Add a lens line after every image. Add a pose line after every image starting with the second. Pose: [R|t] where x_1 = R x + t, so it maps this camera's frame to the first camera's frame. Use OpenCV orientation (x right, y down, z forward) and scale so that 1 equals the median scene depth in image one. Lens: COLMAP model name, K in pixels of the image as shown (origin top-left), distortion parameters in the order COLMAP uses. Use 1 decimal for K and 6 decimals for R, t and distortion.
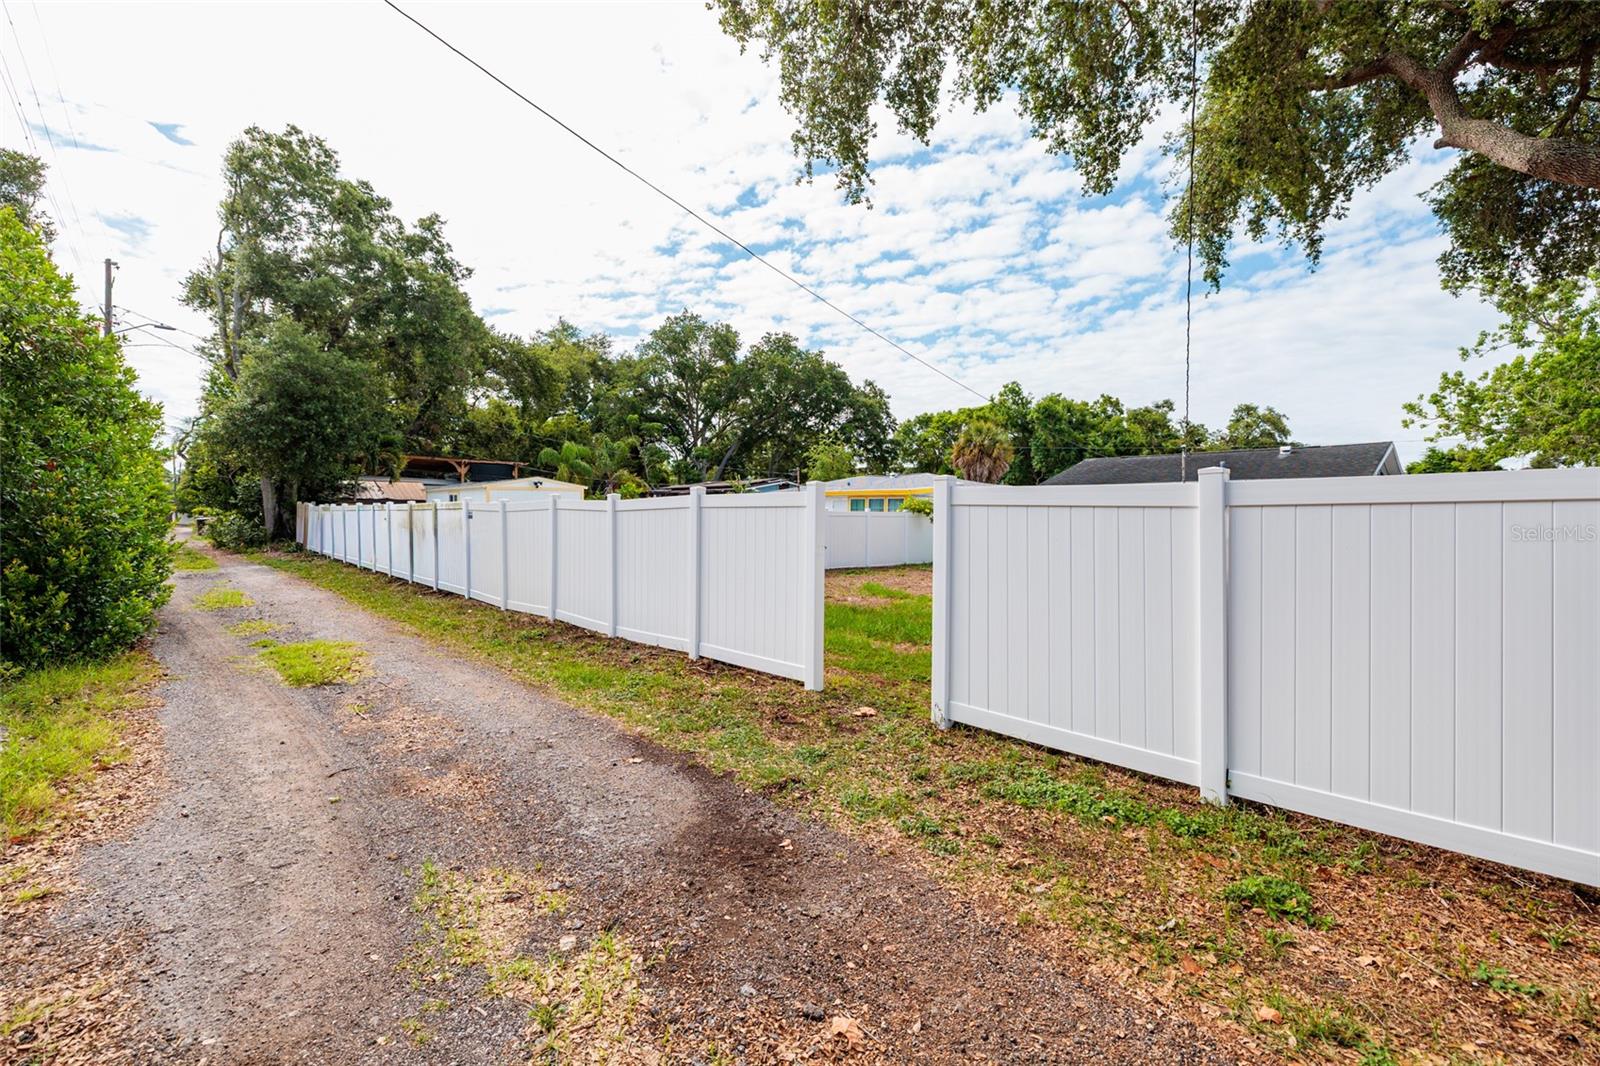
lens RADIAL K [[680.2, 0, 794.4], [0, 680.2, 527.1], [0, 0, 1]] dist [0.007888, -0.001379]
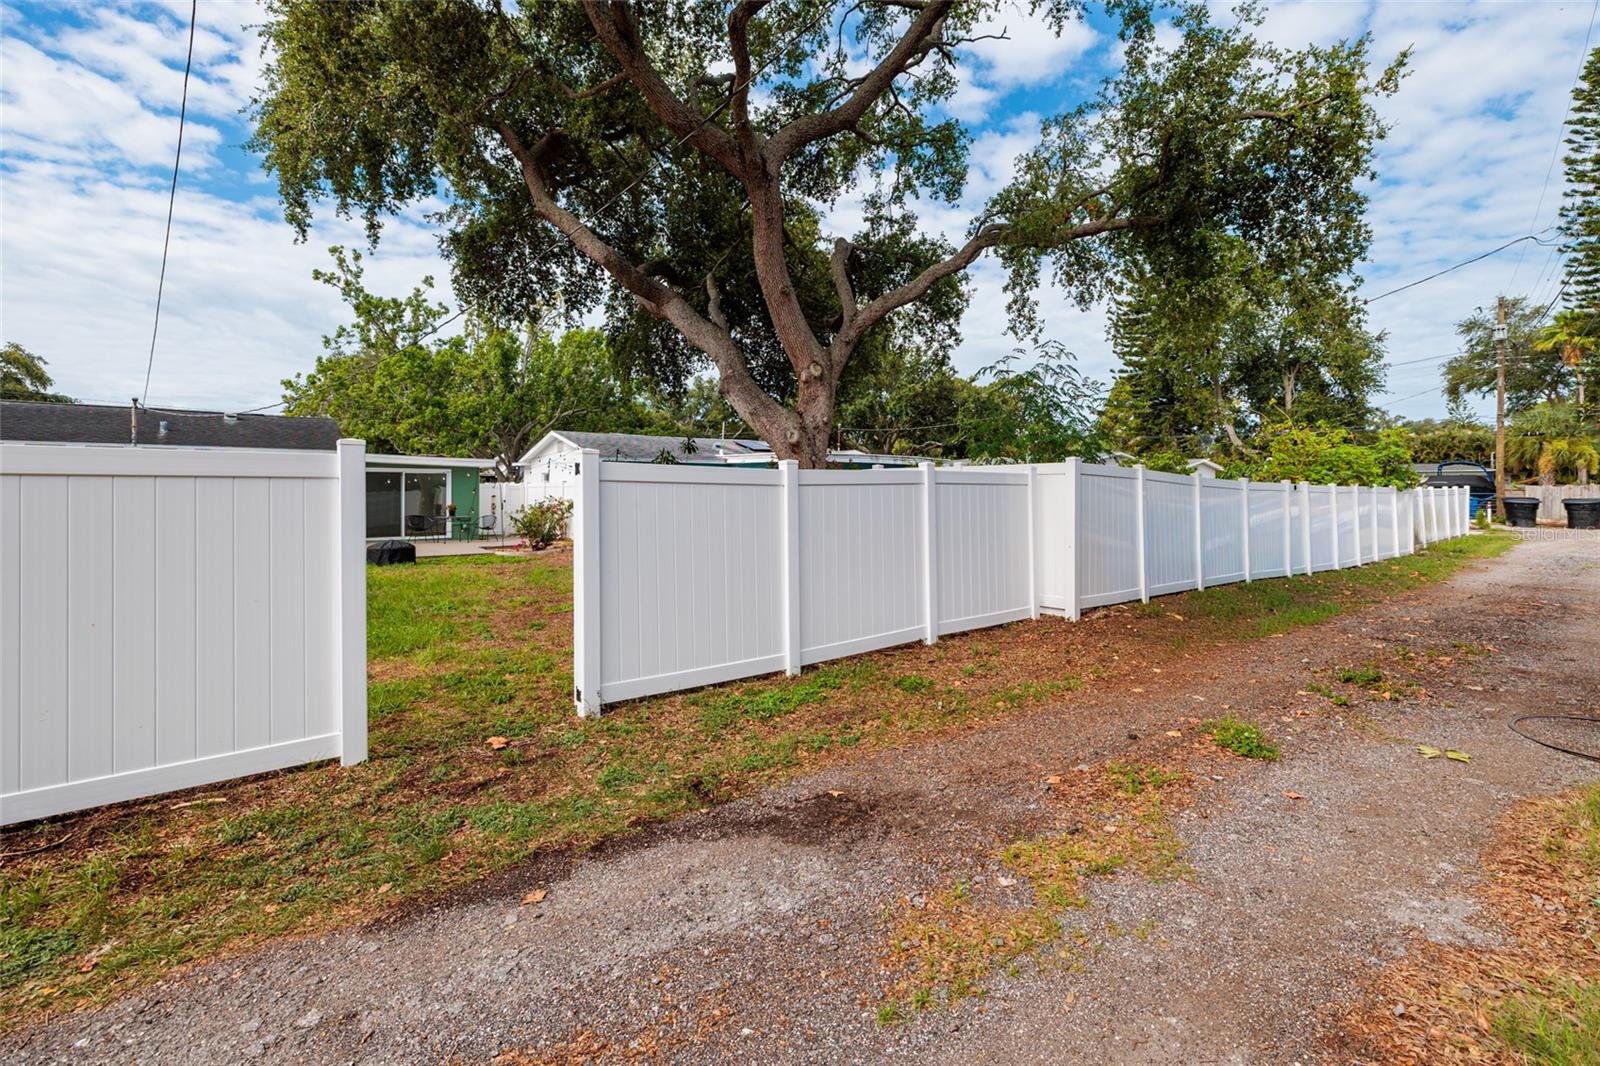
lens RADIAL K [[719.1, 0, 843.2], [0, 719.1, 490.3], [0, 0, 1]] dist [0.010057, -0.000616]
pose [[0.047691, -0.002522, 0.998859, -0.076944], [0.015334, 0.999881, 0.001793, -0.001621], [-0.998744, 0.015231, 0.047724, 0.060617]]
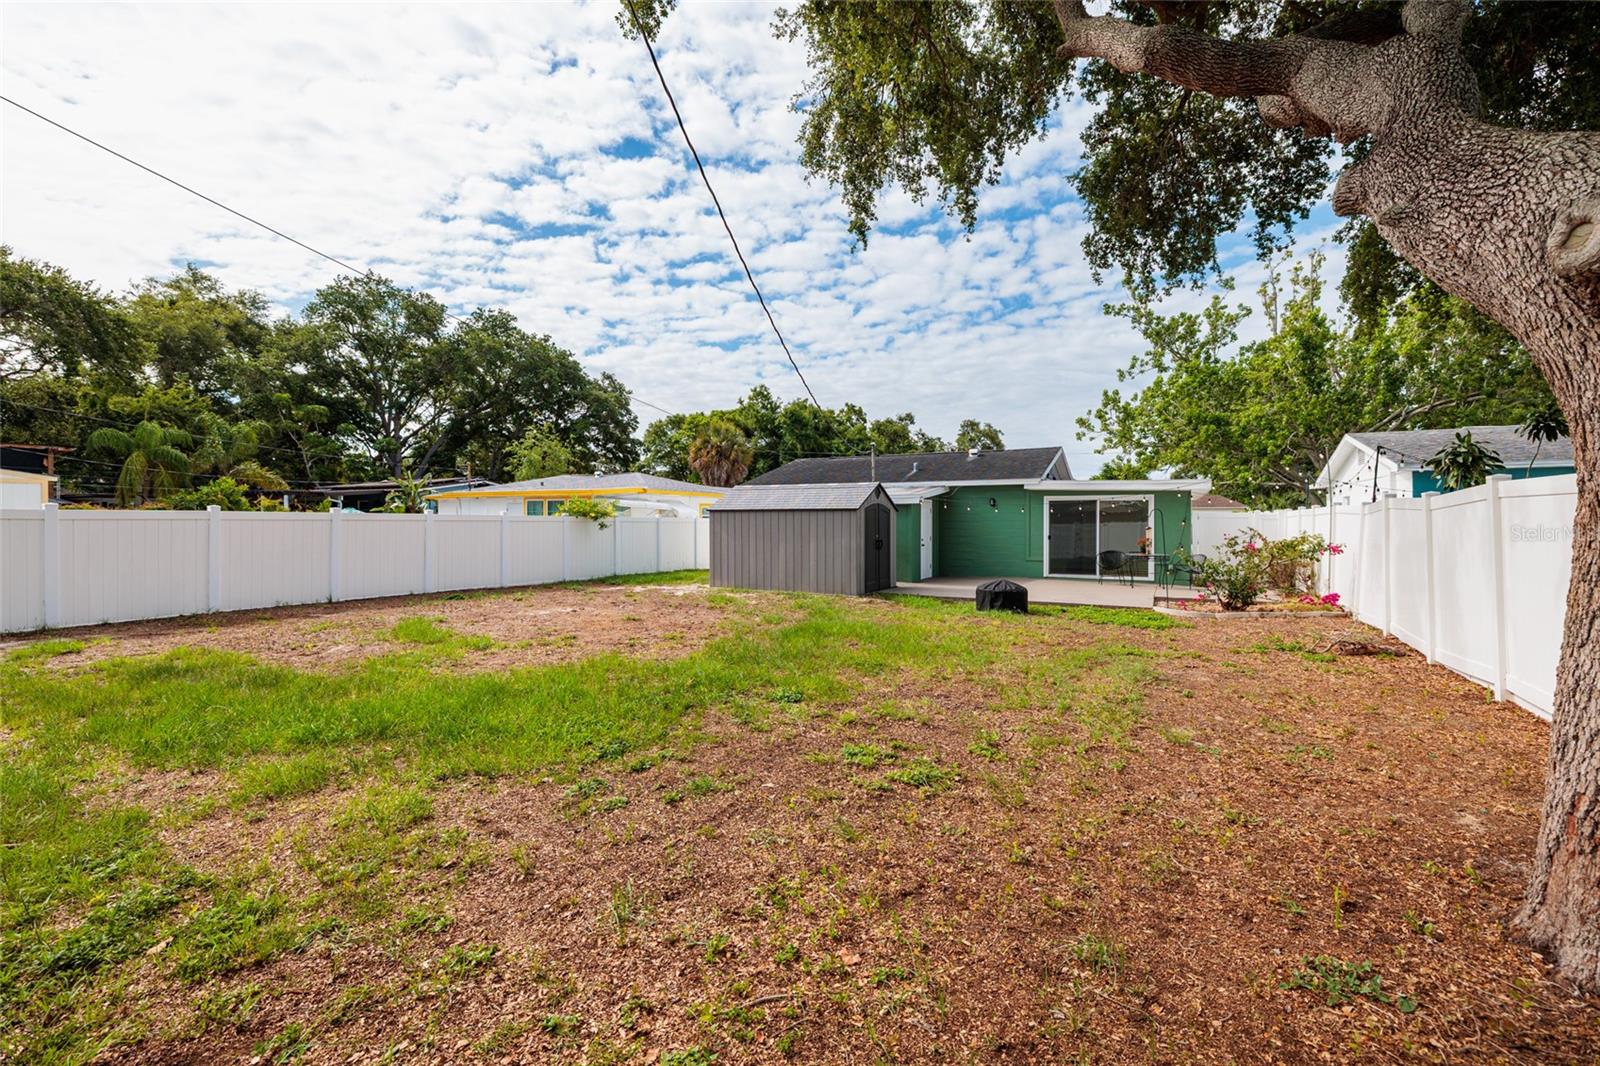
lens RADIAL K [[680.2, 0, 803.1], [0, 680.2, 527.7], [0, 0, 1]] dist [0.007888, -0.001379]
pose [[0.947745, -0.004745, 0.318994, 0.069284], [0.007741, 0.999937, -0.008122, -0.000037], [-0.318936, 0.010167, 0.947722, 0.060505]]
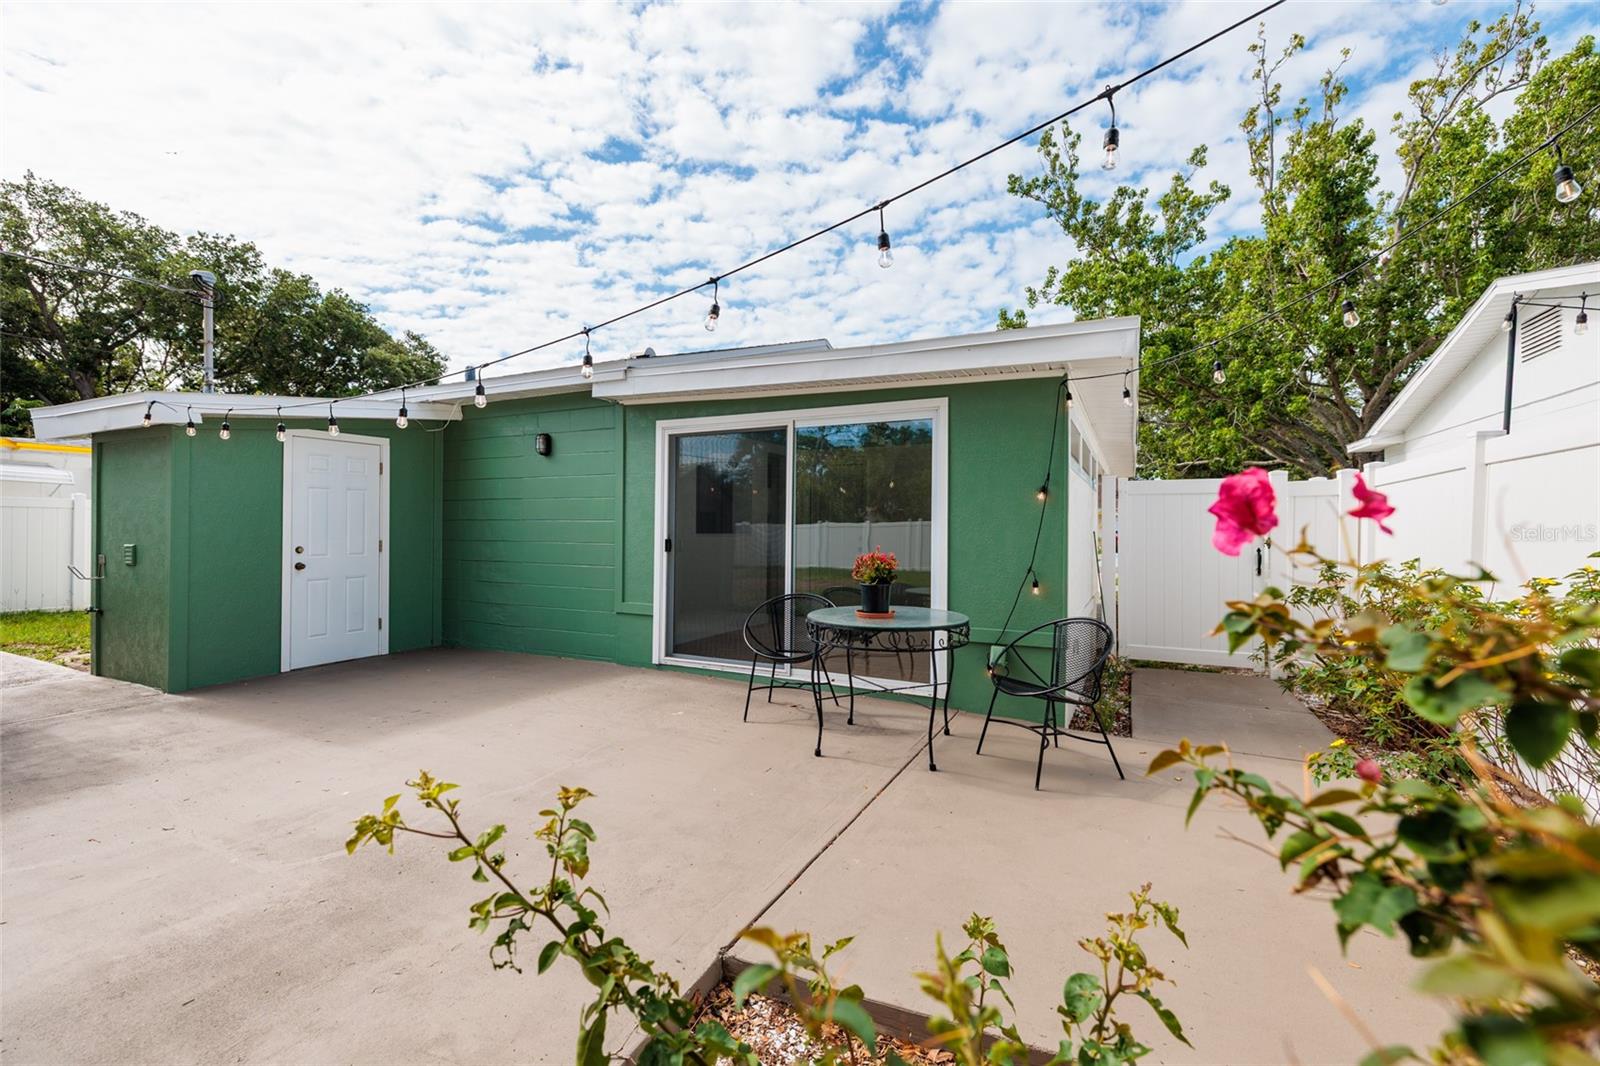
lens RADIAL K [[680.2, 0, 843.0], [0, 680.2, 533.1], [0, 0, 1]] dist [0.007888, -0.001379]
pose [[0.921270, 0.002263, 0.388918, 0.269026], [0.004804, 0.999841, -0.017196, 0.002971], [-0.388895, 0.017711, 0.921112, 0.222086]]
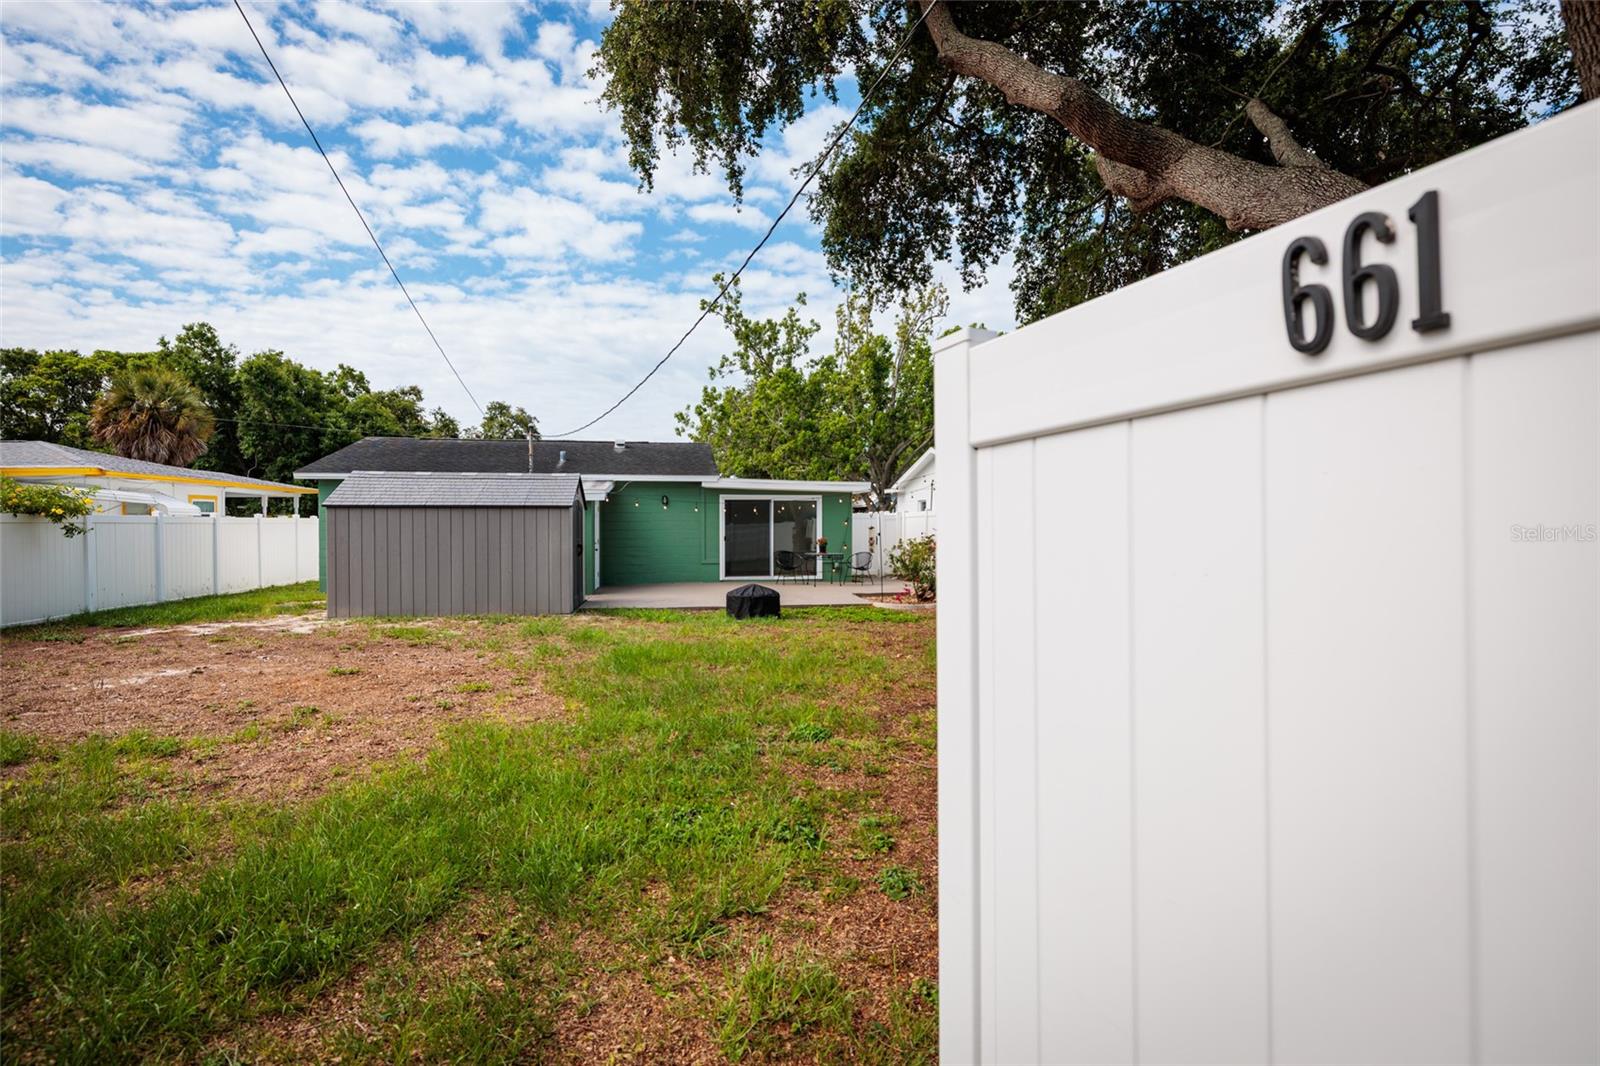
lens RADIAL K [[769.4, 0, 788.2], [0, 769.4, 549.6], [0, 0, 1]] dist [0.001835, 0.000542]
pose [[0.557935, -0.033119, 0.829223, 0.010126], [0.018961, 0.999451, 0.027160, -0.001006], [-0.829668, 0.000569, 0.558257, 0.112470]]
